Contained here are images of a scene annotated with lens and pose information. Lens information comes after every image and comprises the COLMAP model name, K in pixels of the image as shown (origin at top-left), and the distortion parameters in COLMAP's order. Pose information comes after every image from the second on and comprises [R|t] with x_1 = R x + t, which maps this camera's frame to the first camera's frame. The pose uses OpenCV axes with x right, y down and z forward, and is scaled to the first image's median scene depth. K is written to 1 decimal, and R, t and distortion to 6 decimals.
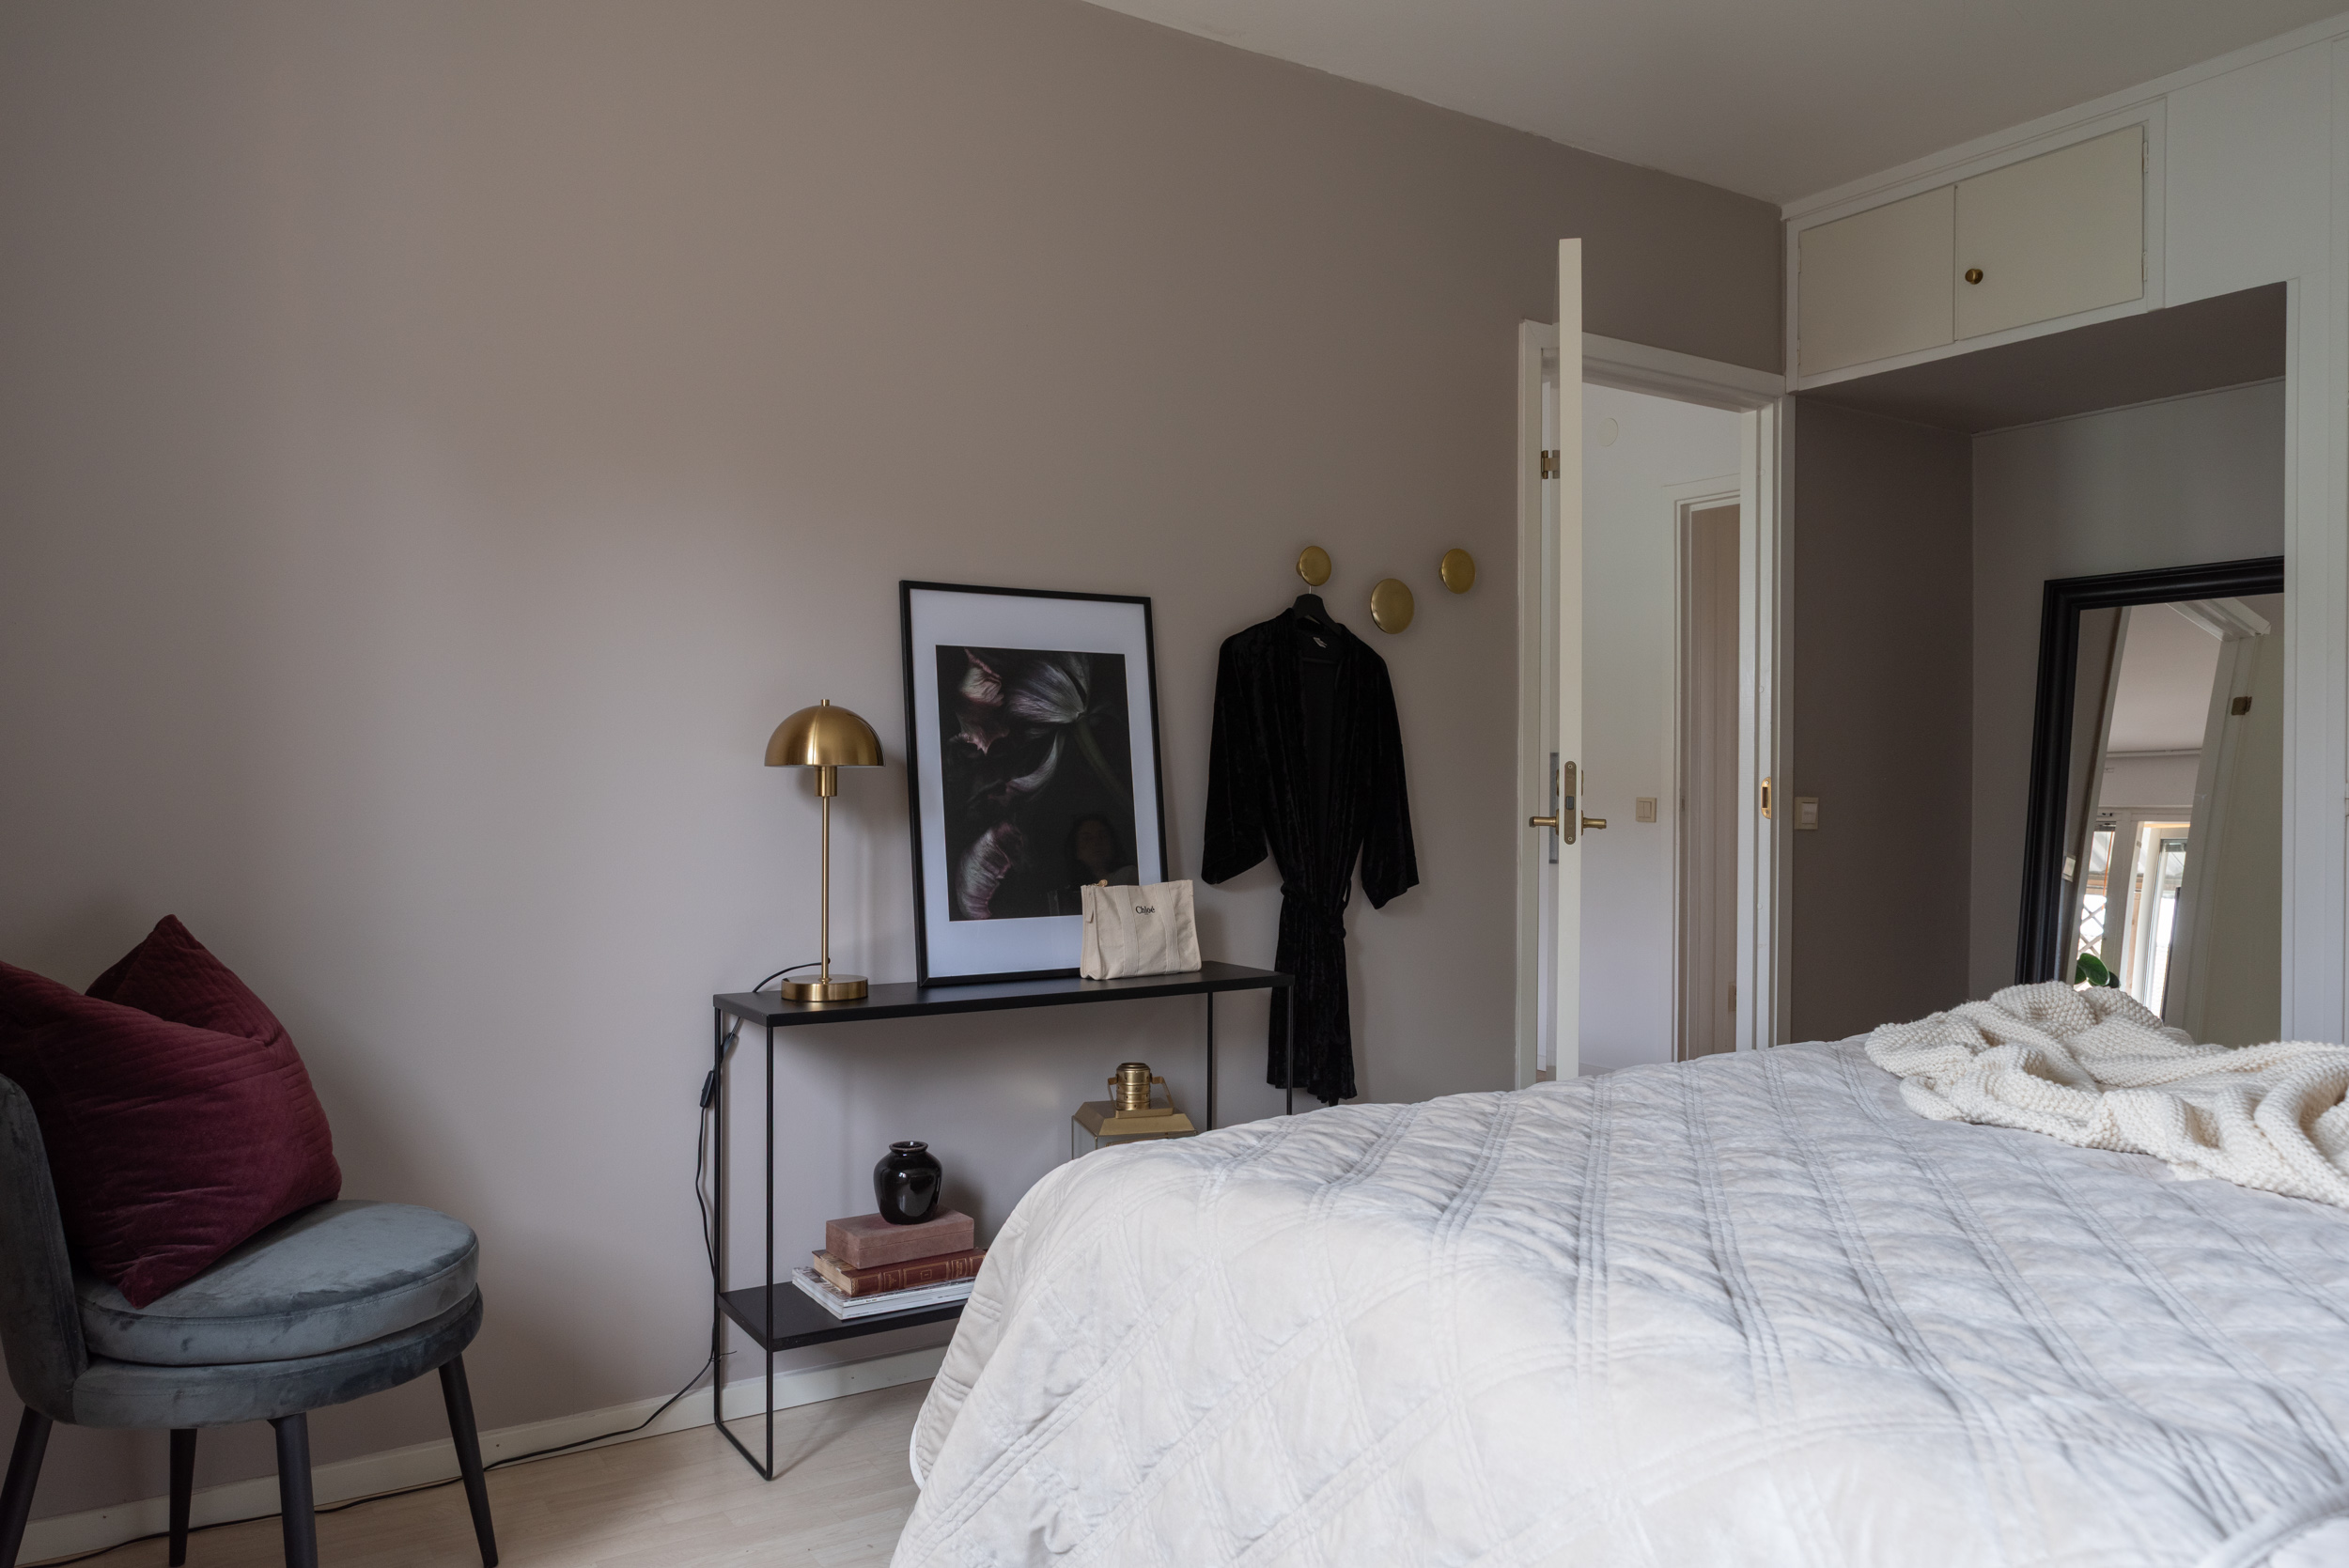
lens RADIAL K [[1693.3, 0, 1174.5], [0, 1693.3, 784.0], [0, 0, 1]] dist [0.023740, 0.003604]
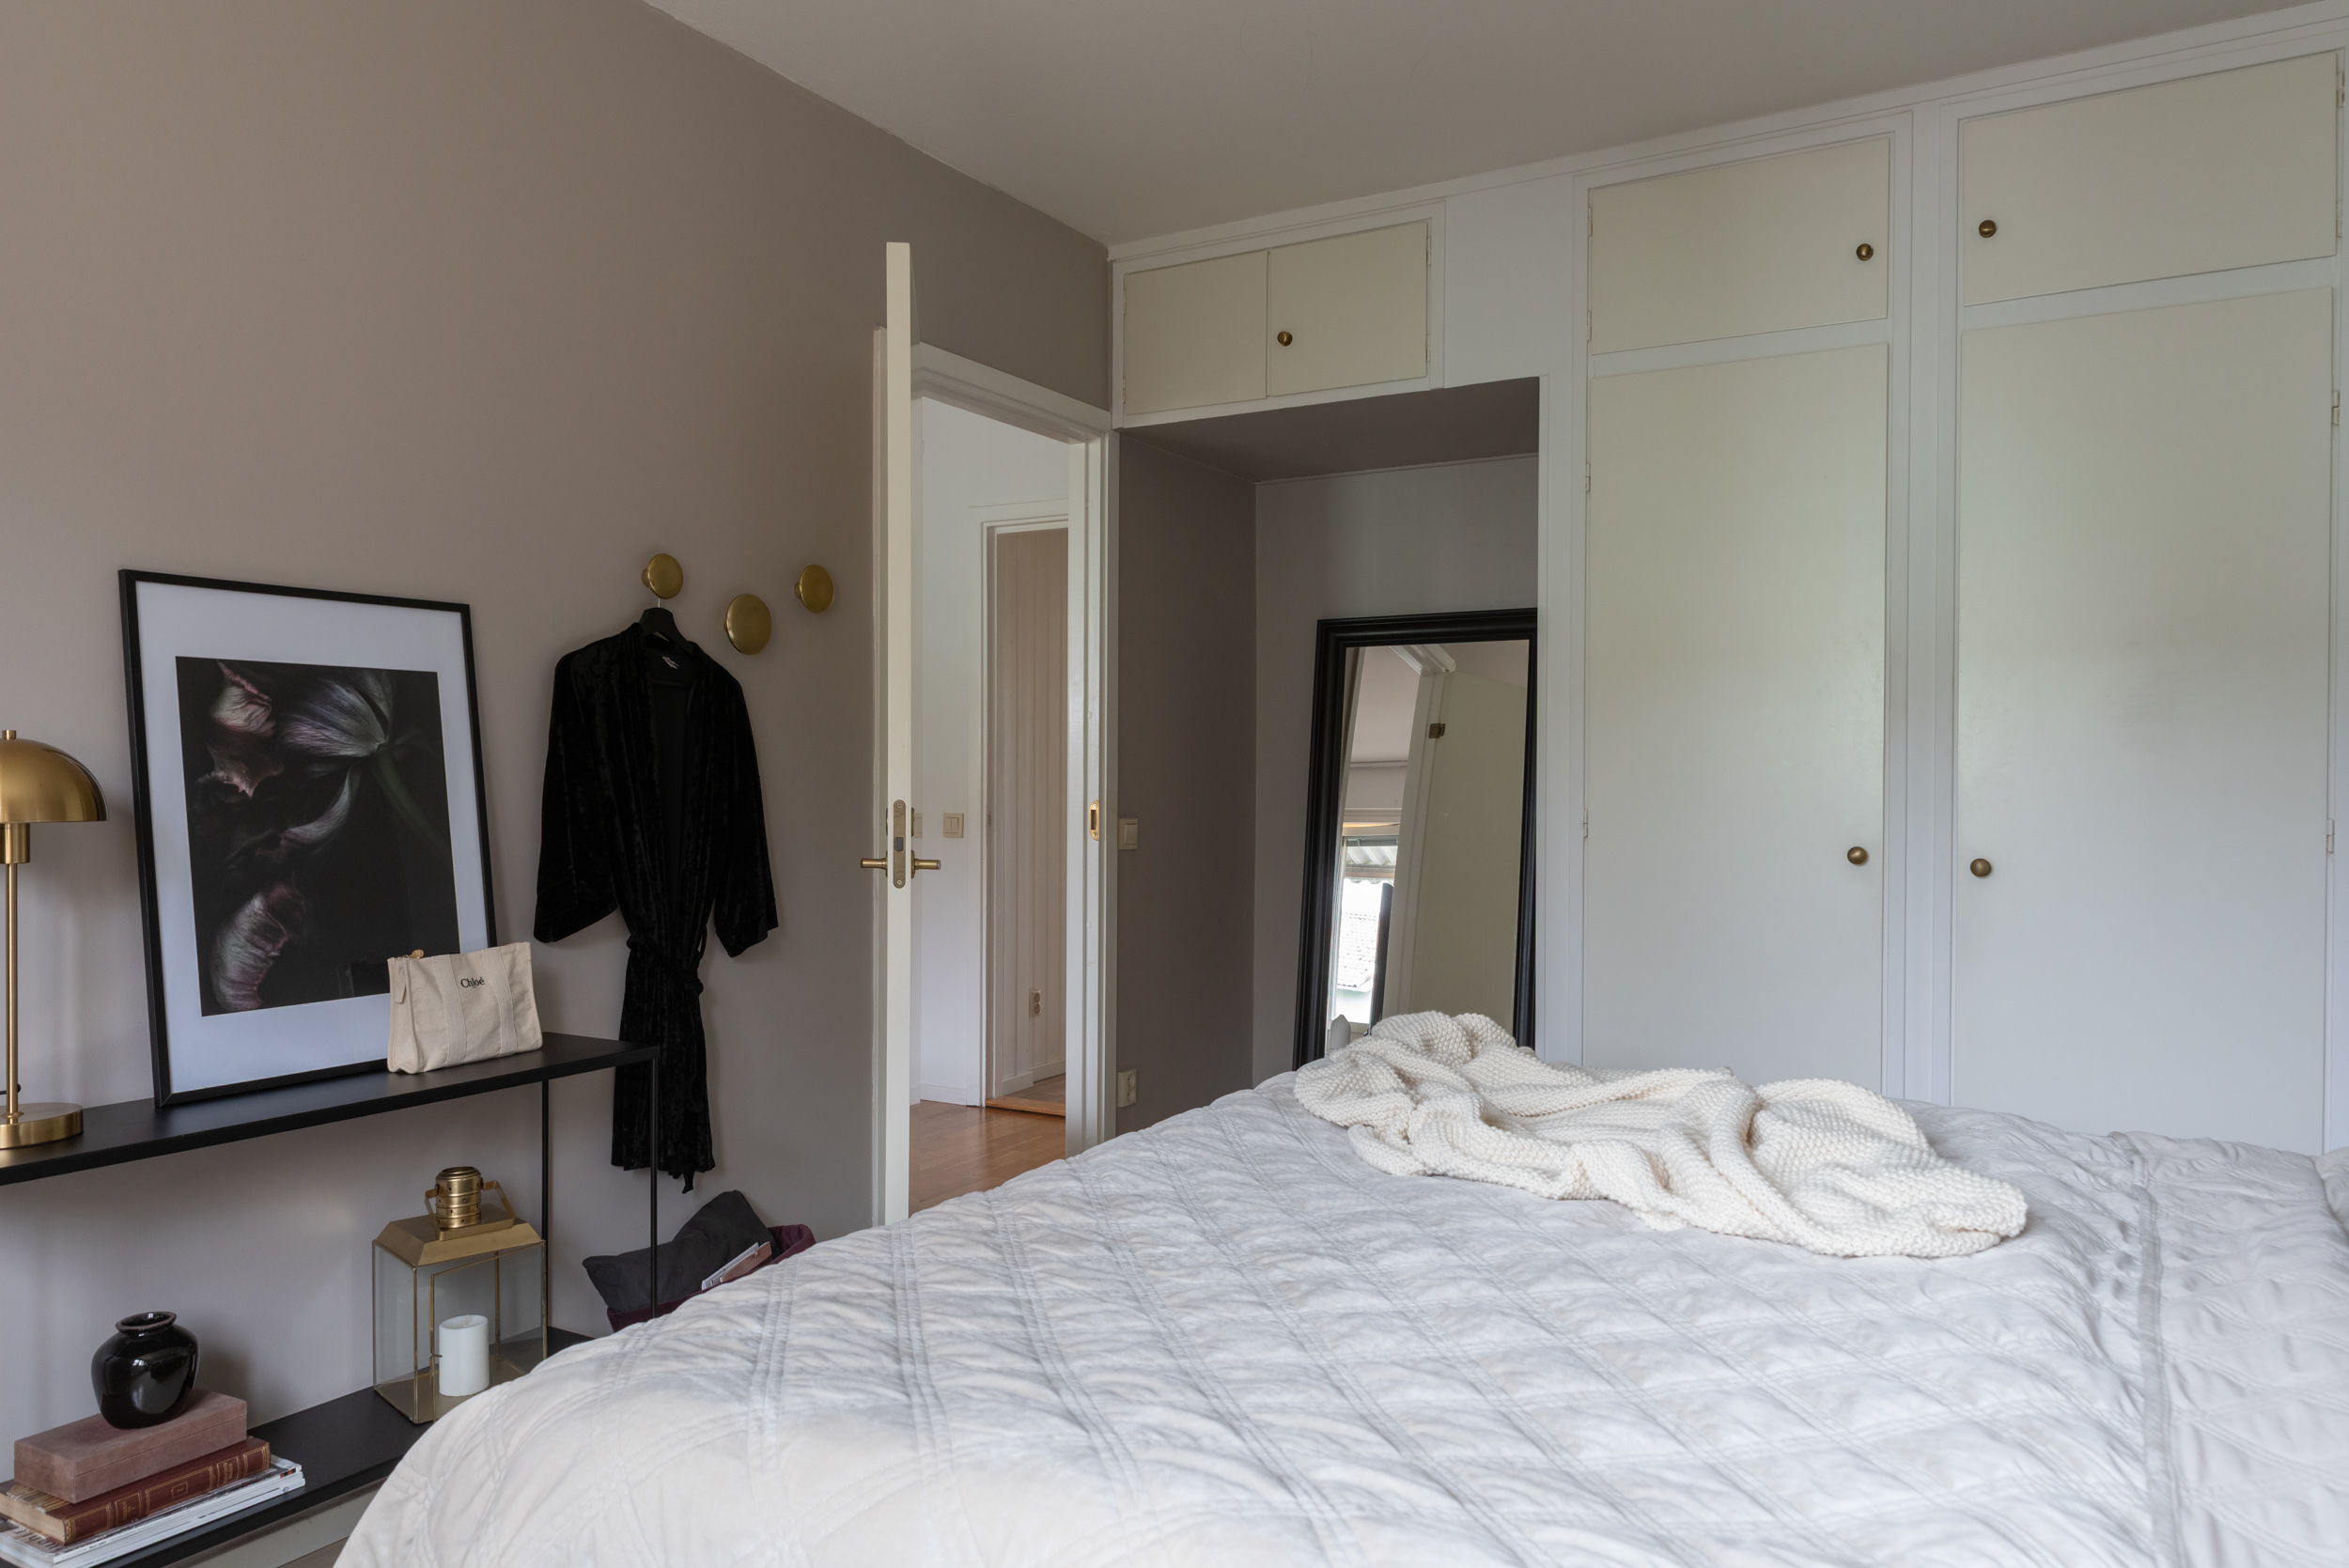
lens RADIAL K [[1625.4, 0, 1181.1], [0, 1625.4, 792.5], [0, 0, 1]] dist [0.019219, -0.004999]
pose [[0.893299, -0.007444, 0.449402, -0.066279], [0.002979, 0.999939, 0.010642, -0.026494], [-0.449453, -0.008167, 0.893266, 0.131401]]
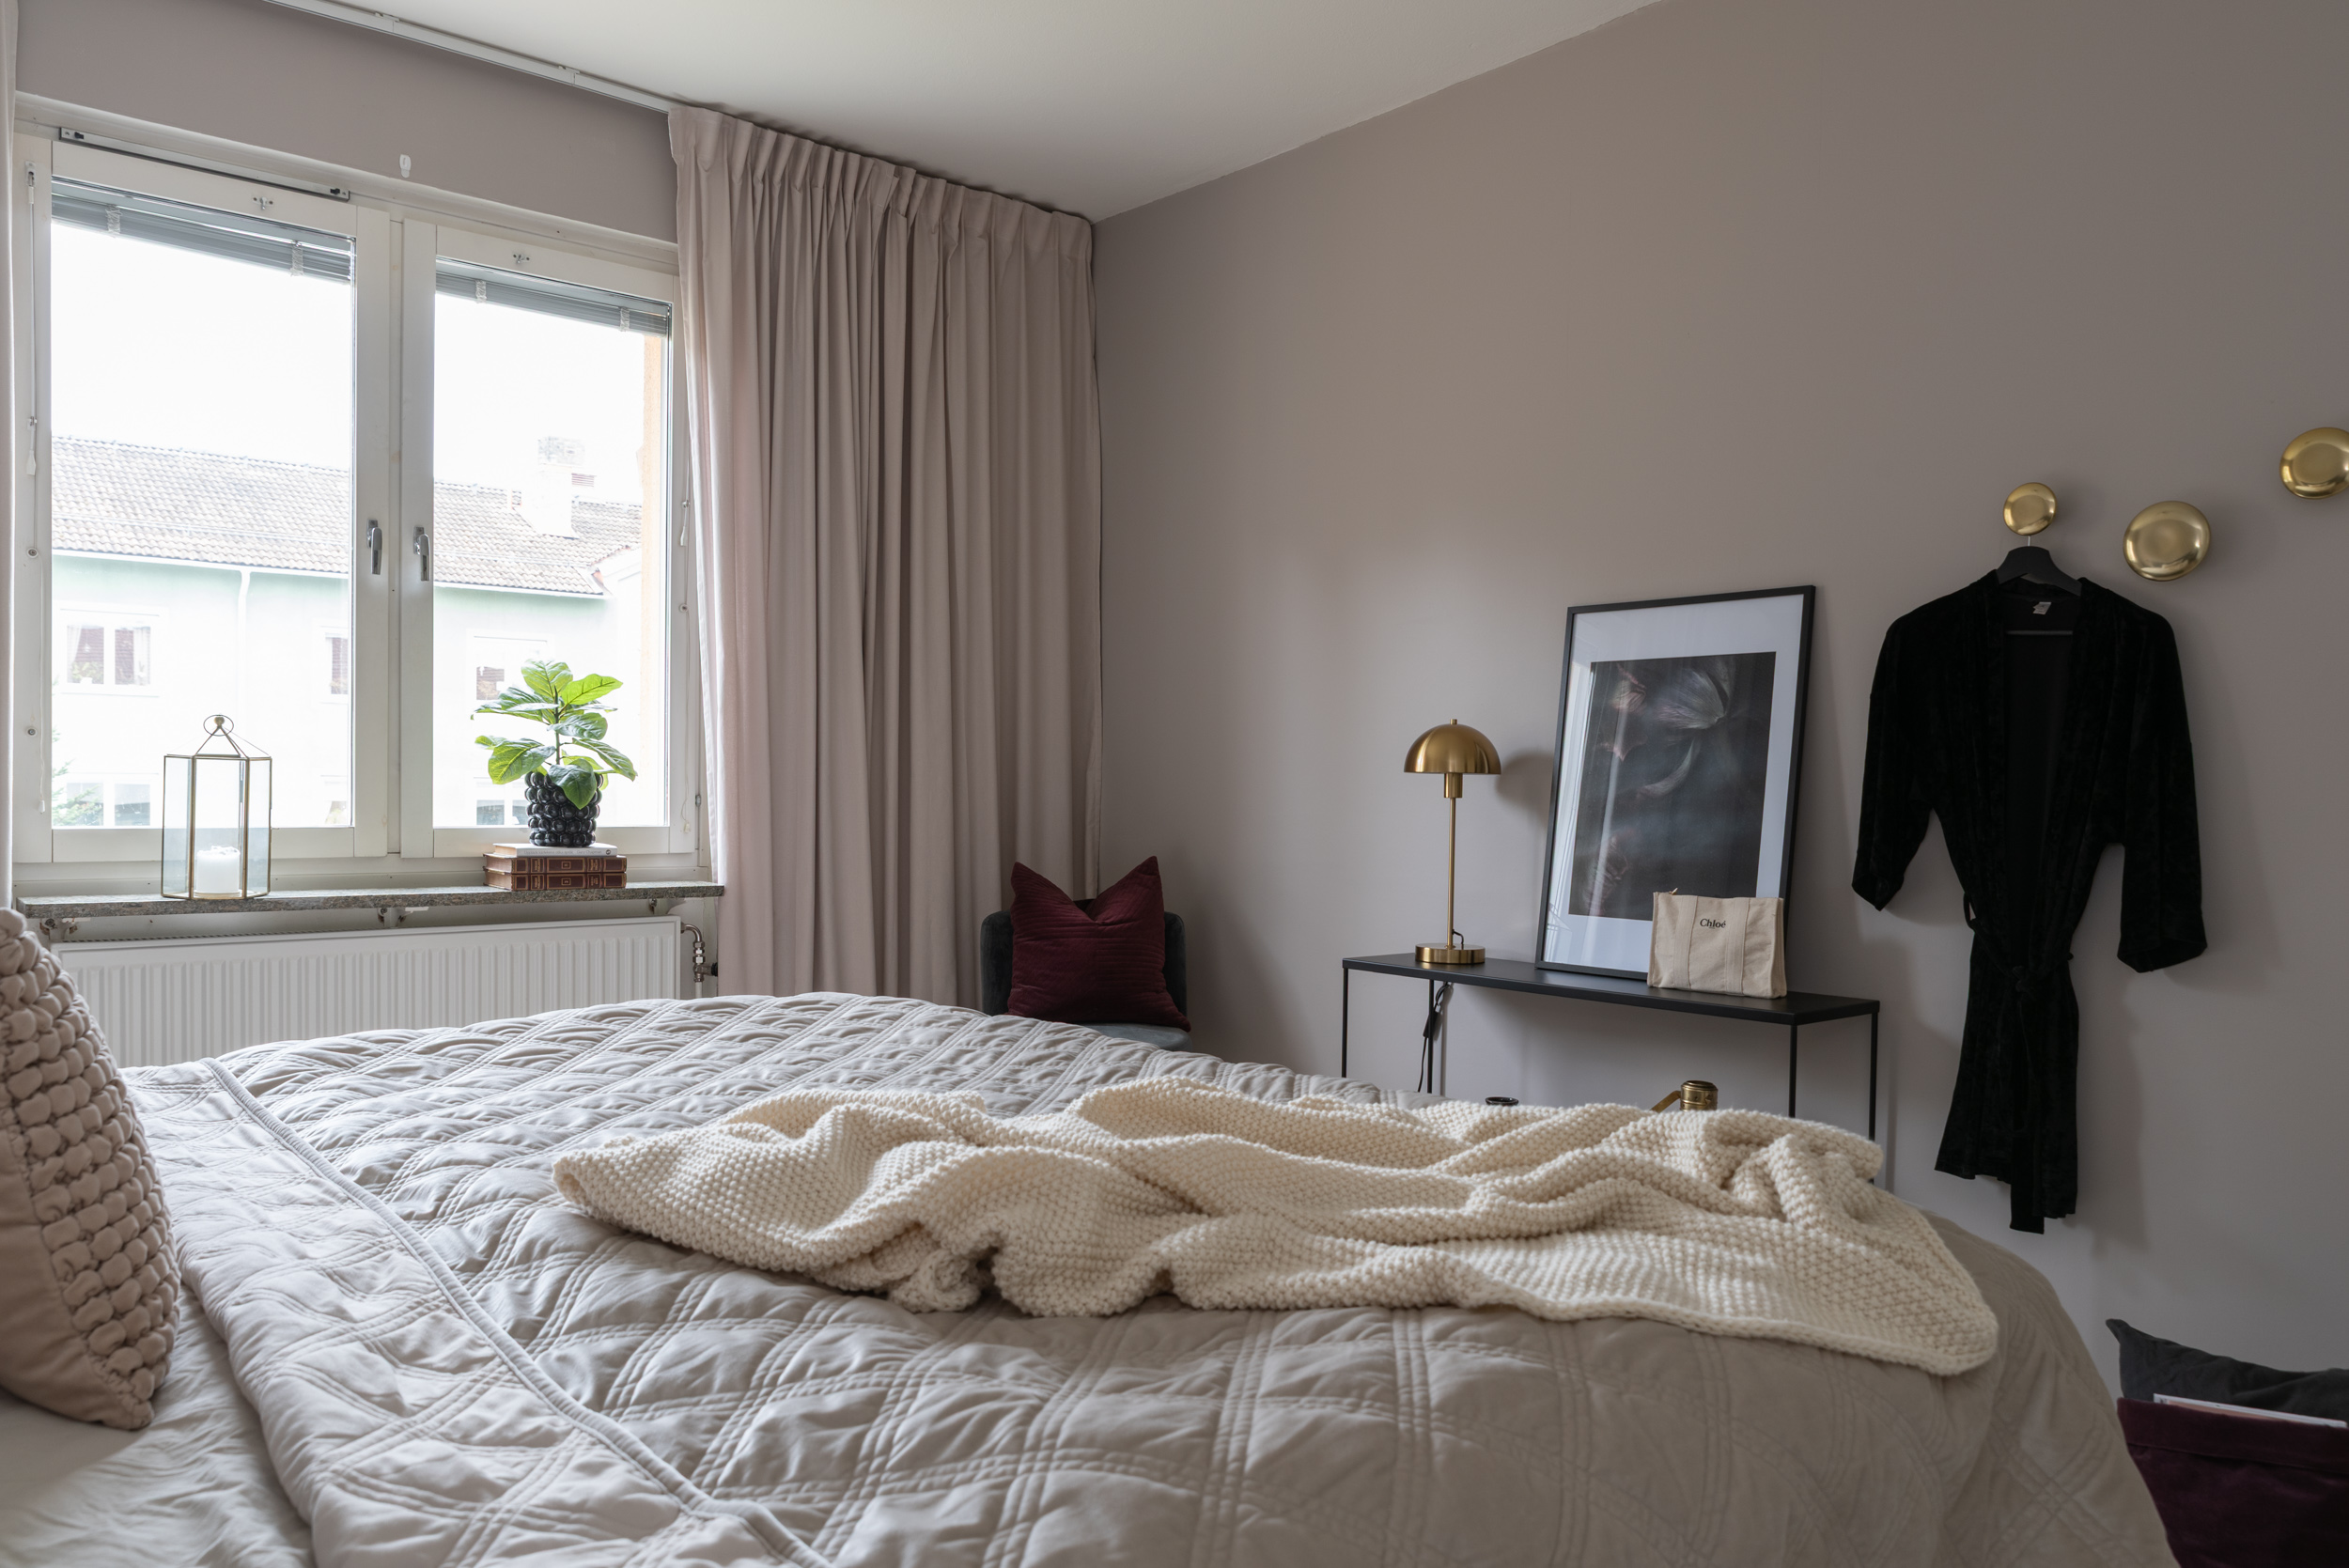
lens RADIAL K [[1693.3, 0, 1174.5], [0, 1693.3, 784.0], [0, 0, 1]] dist [0.023740, 0.003604]
pose [[0.134508, 0.003522, -0.990906, 0.888571], [-0.007629, 0.999968, 0.002519, -0.004110], [0.990883, 0.007221, 0.134530, 0.574248]]
